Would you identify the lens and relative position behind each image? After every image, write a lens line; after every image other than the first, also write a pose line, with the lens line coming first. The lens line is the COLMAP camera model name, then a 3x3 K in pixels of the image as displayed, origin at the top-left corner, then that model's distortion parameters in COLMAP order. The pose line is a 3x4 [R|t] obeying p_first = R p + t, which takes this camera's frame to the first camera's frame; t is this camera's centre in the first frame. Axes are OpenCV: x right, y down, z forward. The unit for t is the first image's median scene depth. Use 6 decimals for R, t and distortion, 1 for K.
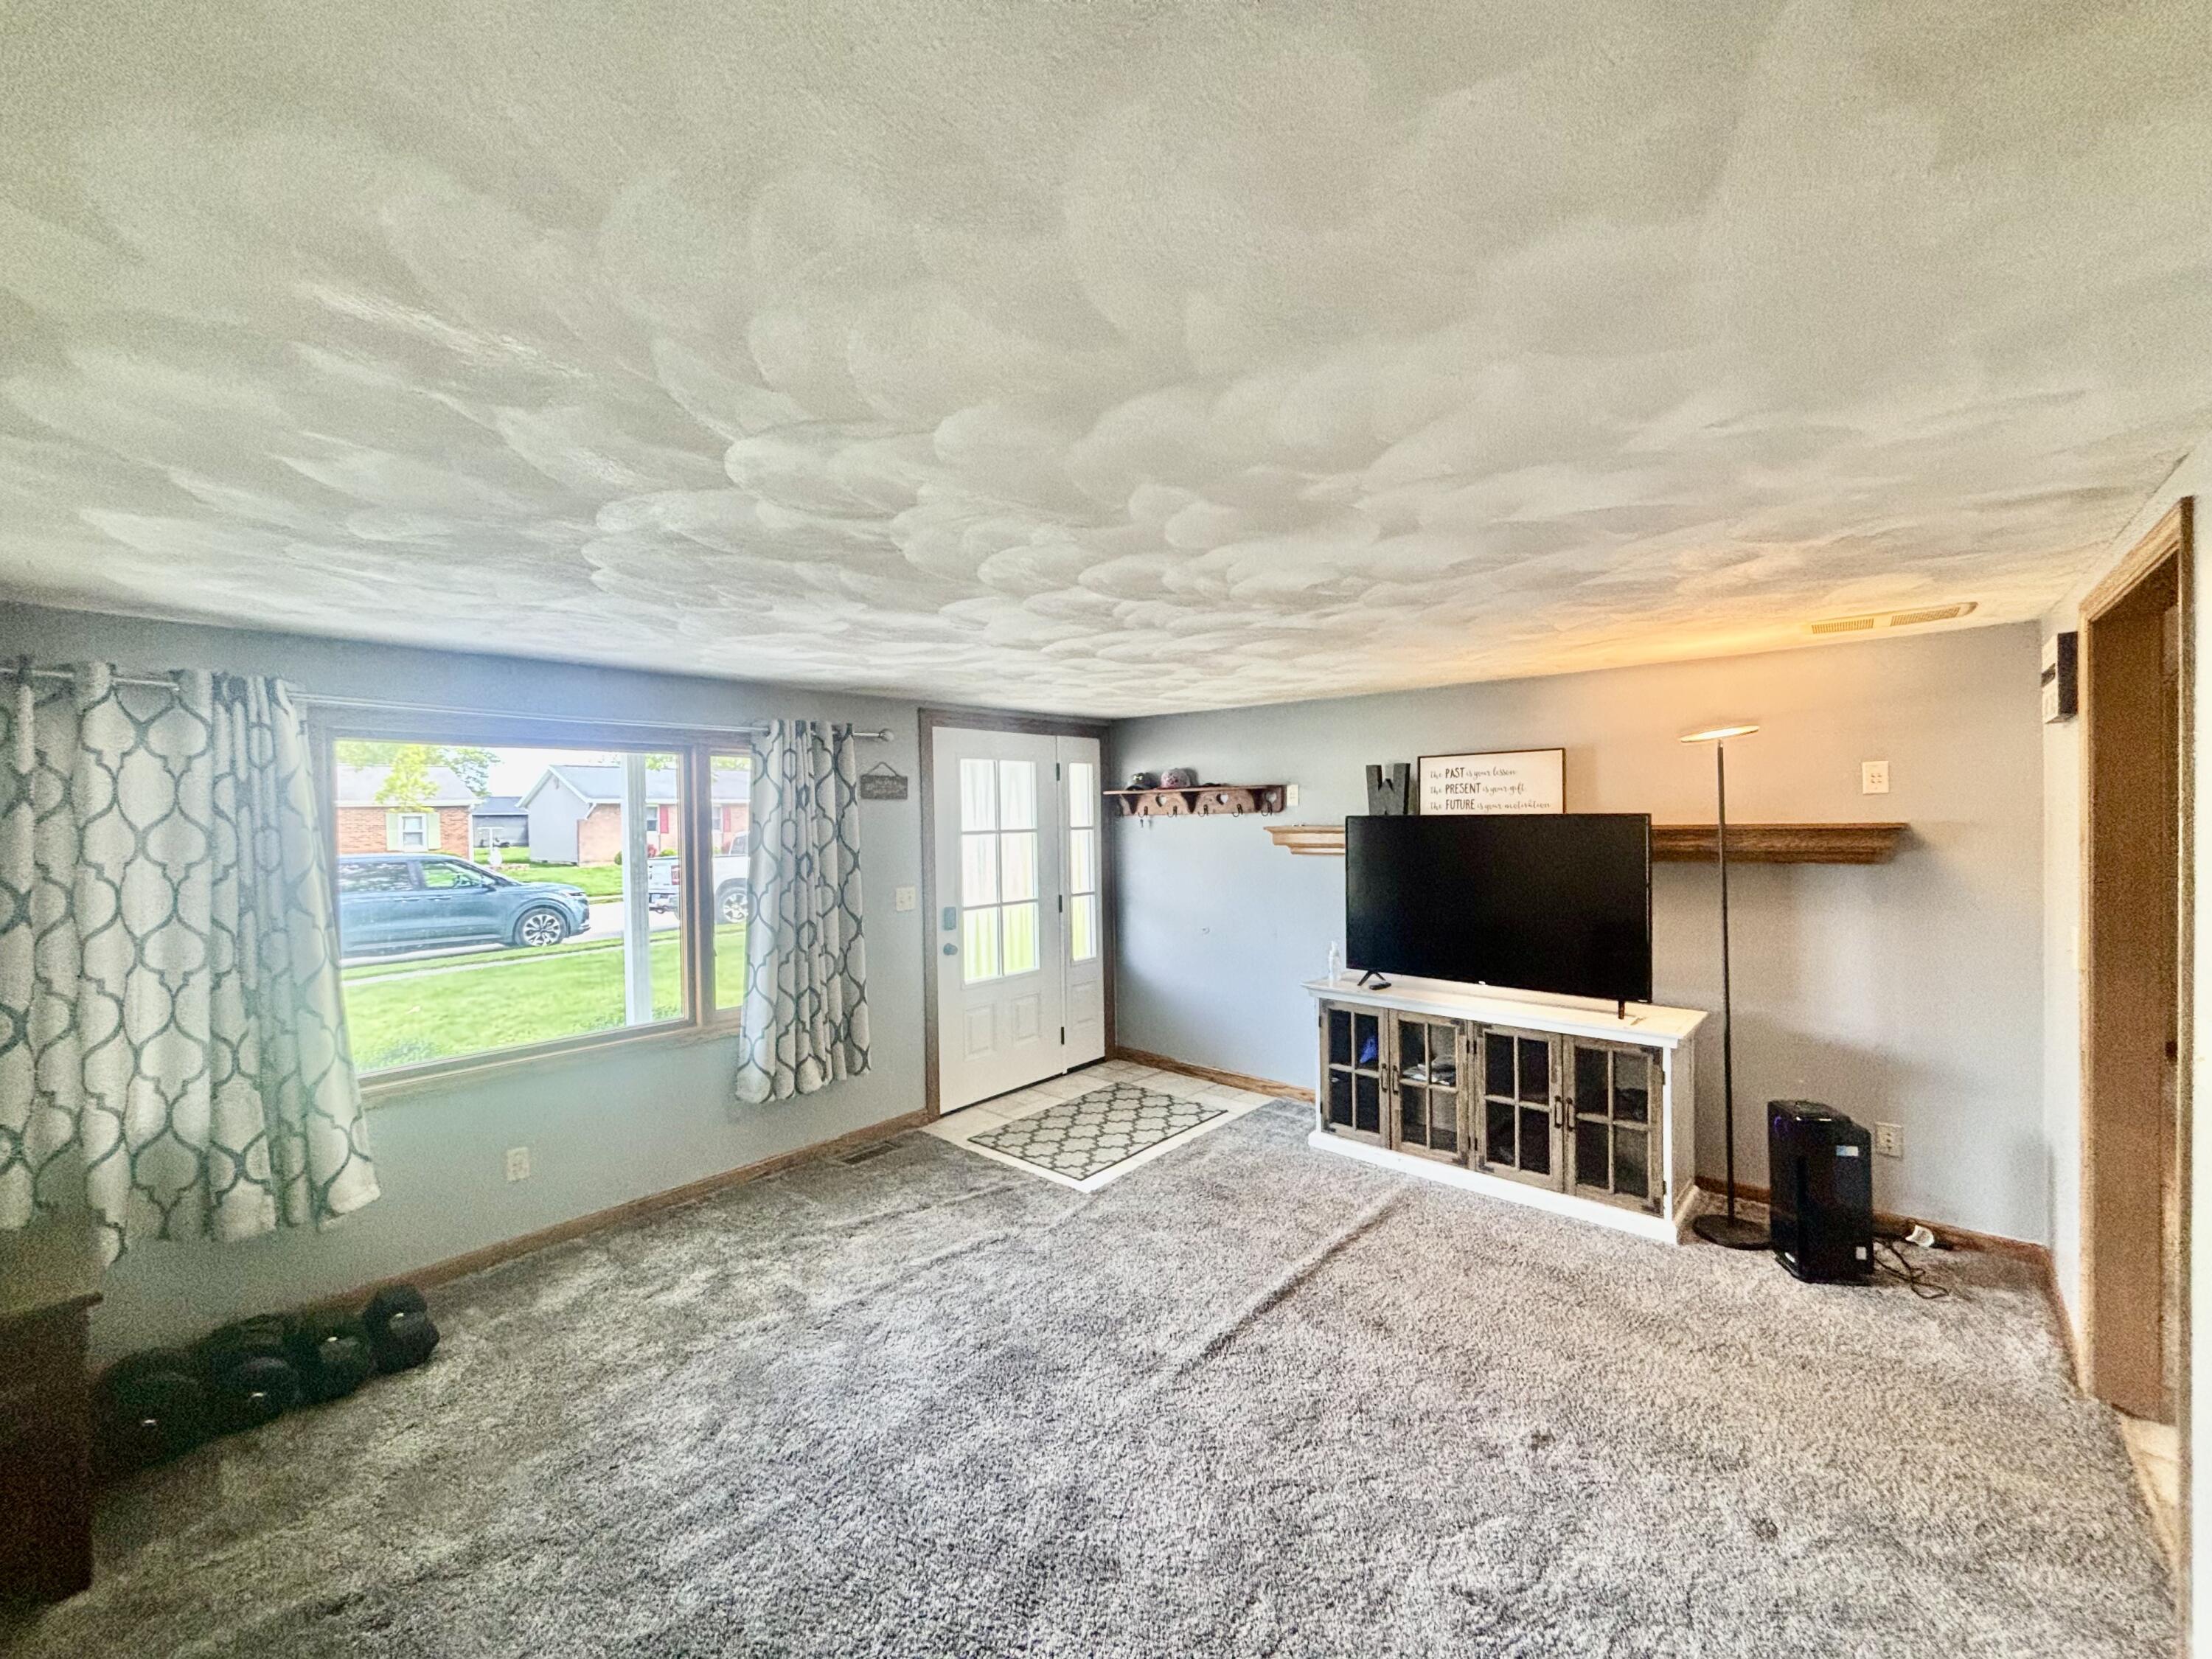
lens RADIAL K [[893.3, 0, 1122.7], [0, 893.3, 815.2], [0, 0, 1]] dist [-0.000863, 0.000524]
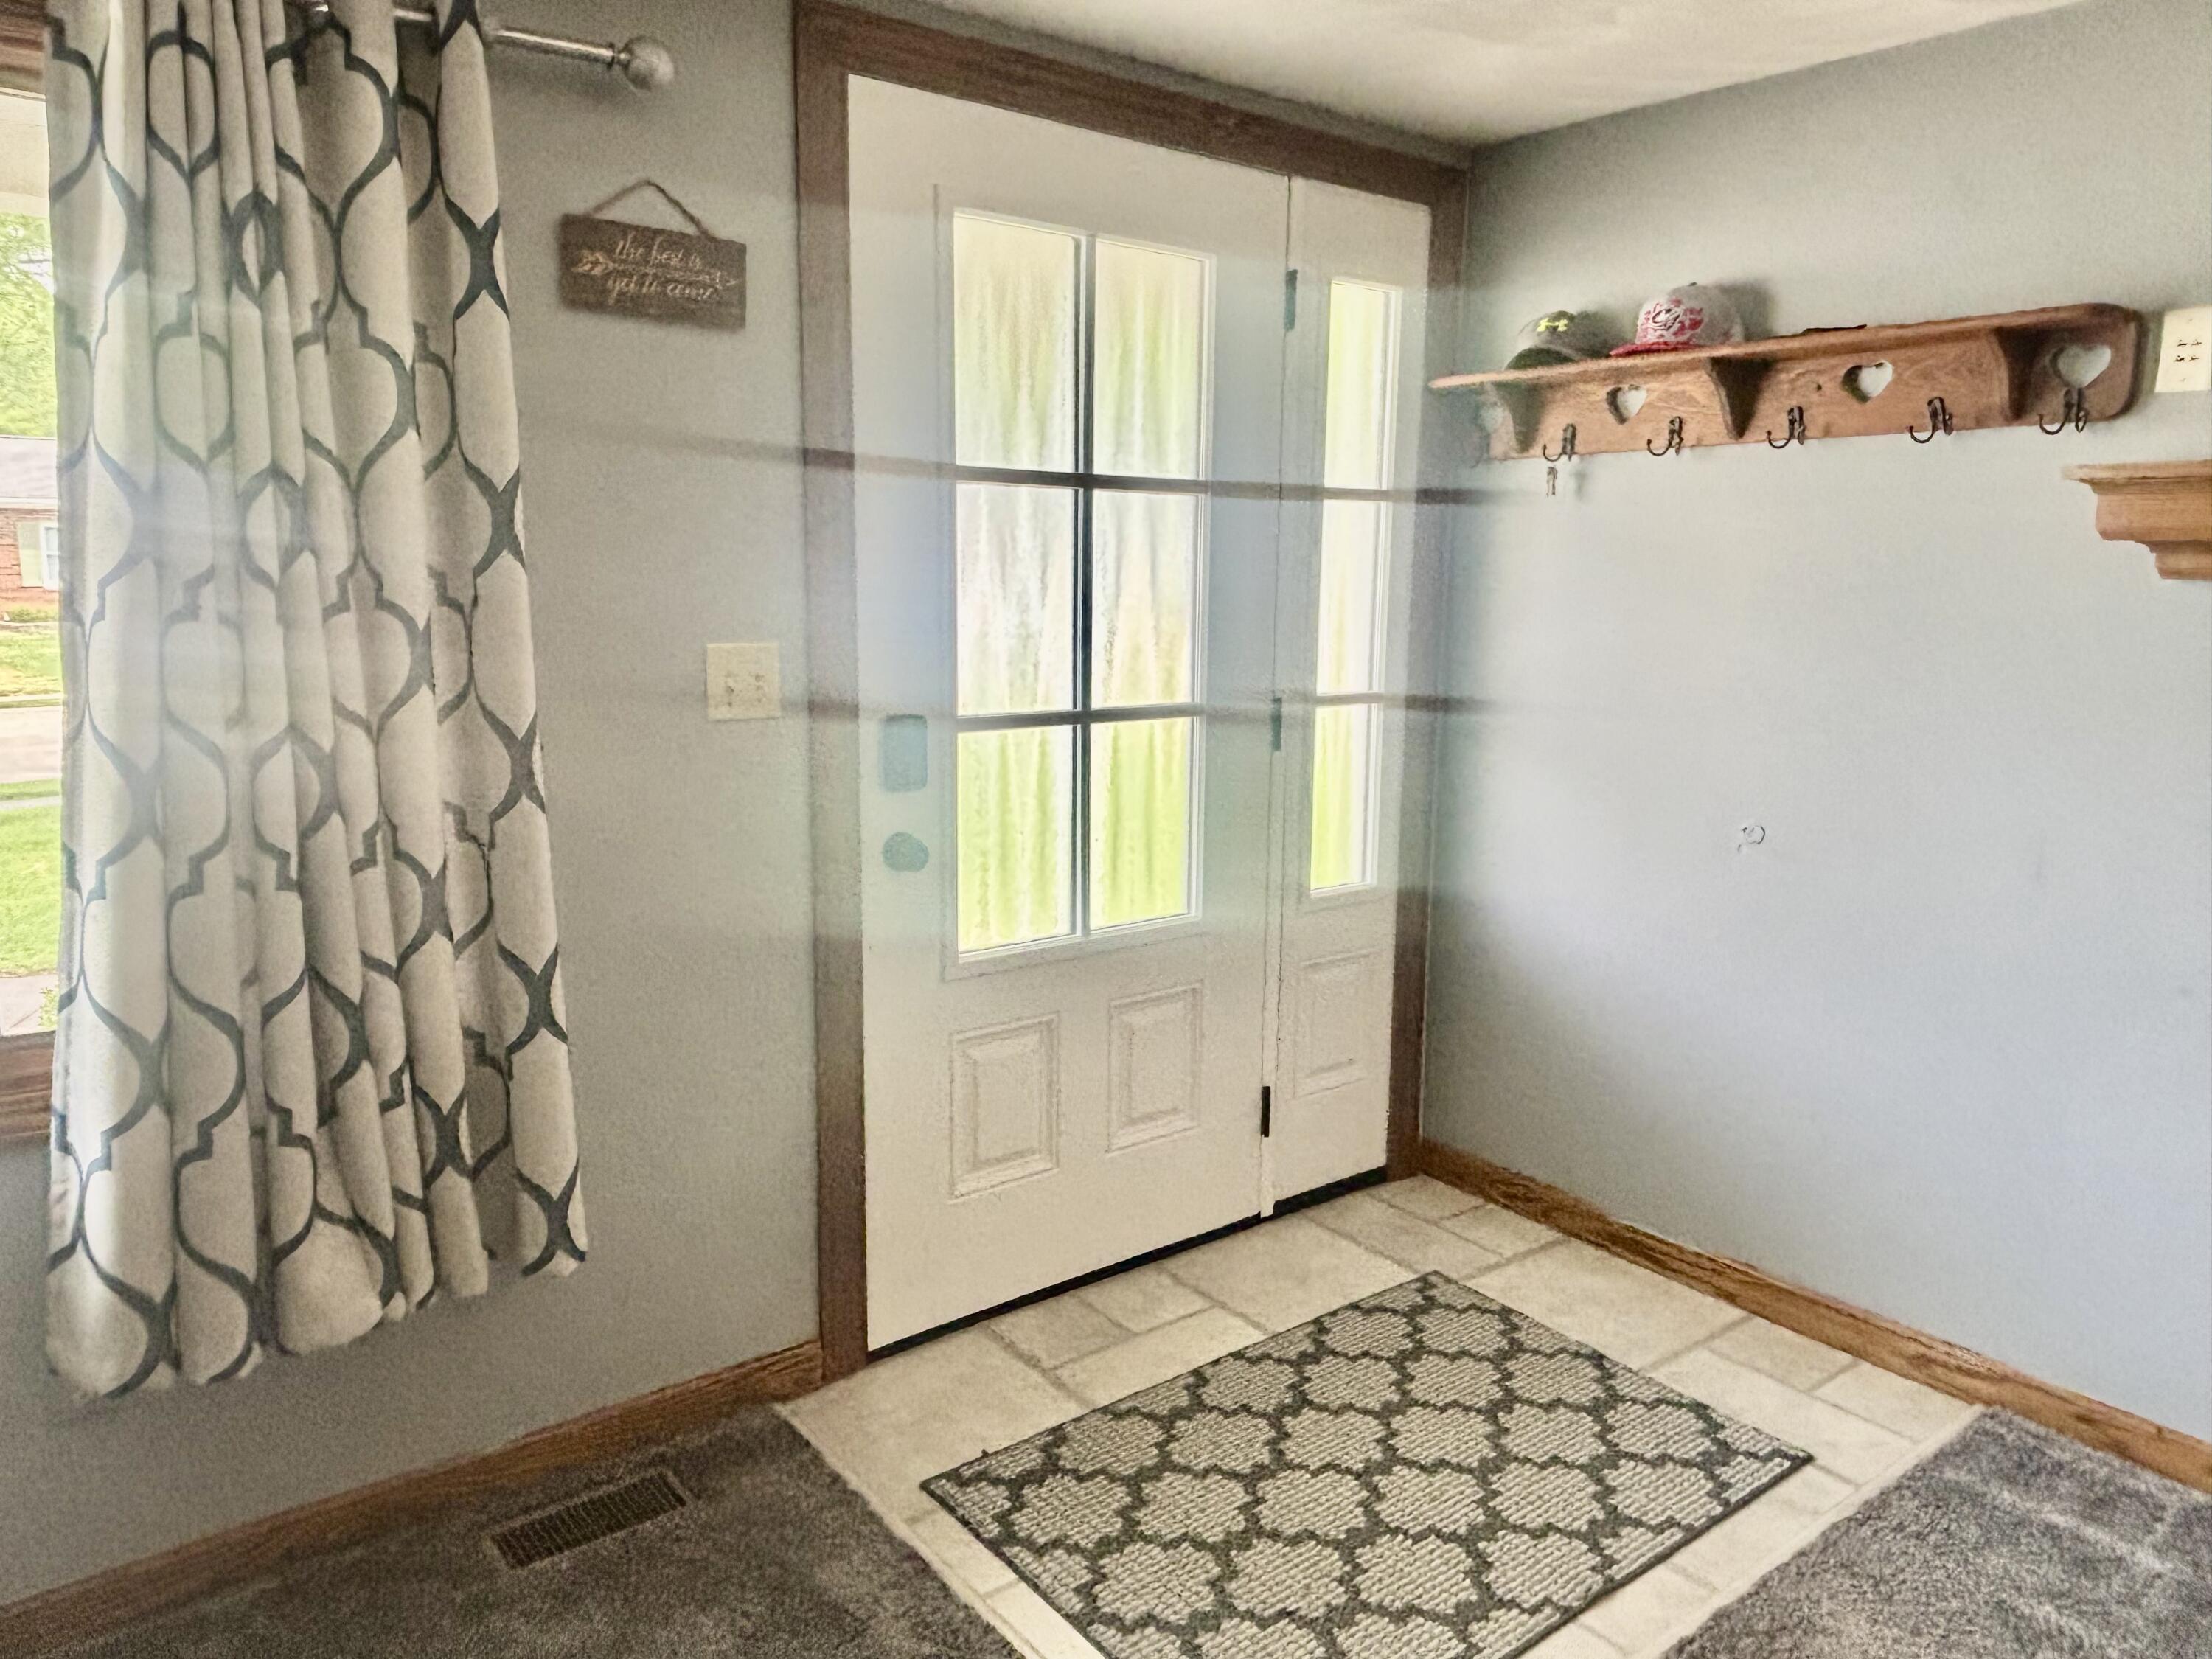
lens RADIAL K [[1439.7, 0, 1094.6], [0, 1439.7, 807.2], [0, 0, 1]] dist [0.011857, 0.001452]
pose [[0.976273, 0.061178, -0.207720, -0.026775], [-0.028027, 0.986891, 0.158934, 0.053845], [0.214720, -0.149341, 0.965190, 0.530335]]
